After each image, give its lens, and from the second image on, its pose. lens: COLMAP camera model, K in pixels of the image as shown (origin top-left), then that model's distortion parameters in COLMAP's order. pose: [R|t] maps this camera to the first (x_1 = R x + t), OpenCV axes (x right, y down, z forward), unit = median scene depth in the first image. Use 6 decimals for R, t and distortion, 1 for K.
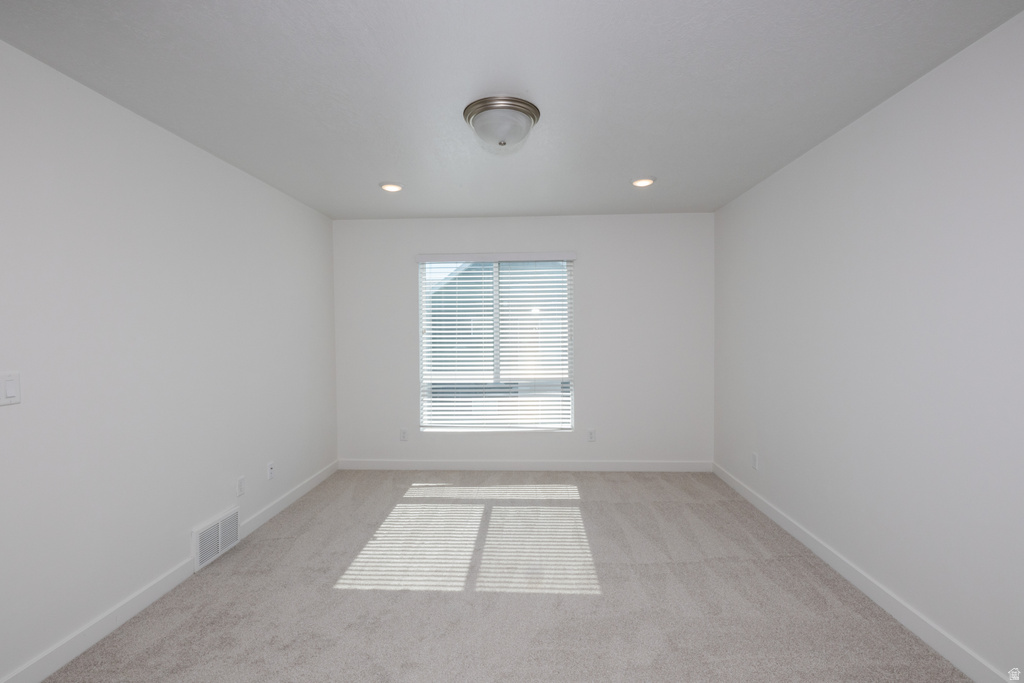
lens RADIAL K [[459.7, 0, 515.0], [0, 459.7, 342.8], [0, 0, 1]] dist [-0.001938, -0.000336]
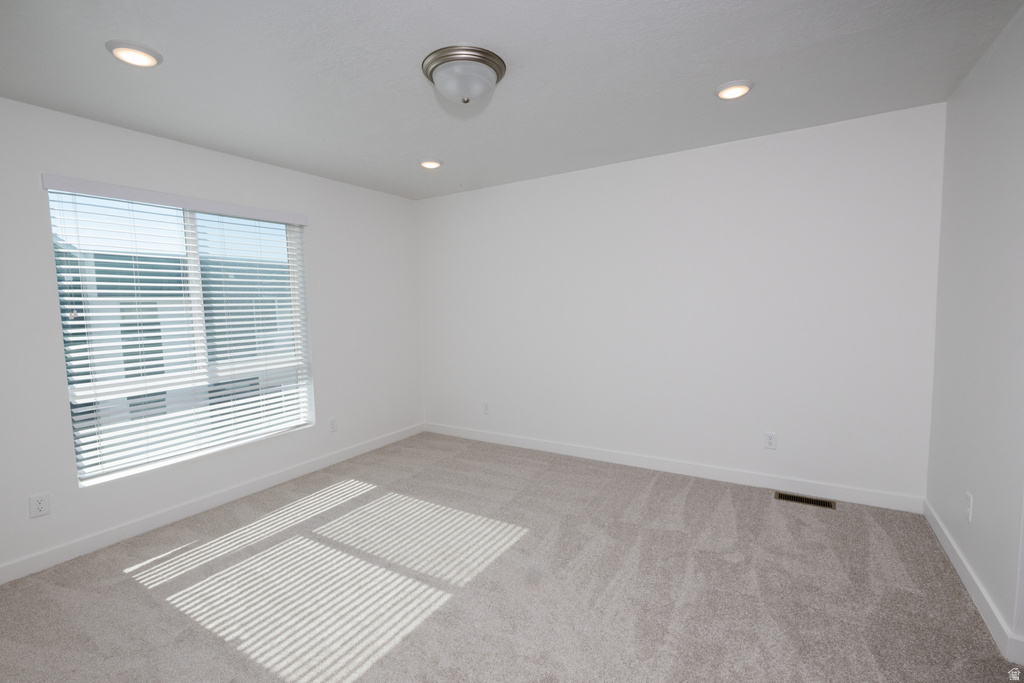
lens RADIAL K [[459.7, 0, 515.0], [0, 459.7, 342.8], [0, 0, 1]] dist [-0.001938, -0.000336]
pose [[0.489492, -0.081658, 0.868176, -0.569403], [0.046952, 0.996630, 0.067267, -0.003154], [-0.870743, 0.007836, 0.491677, 0.325503]]
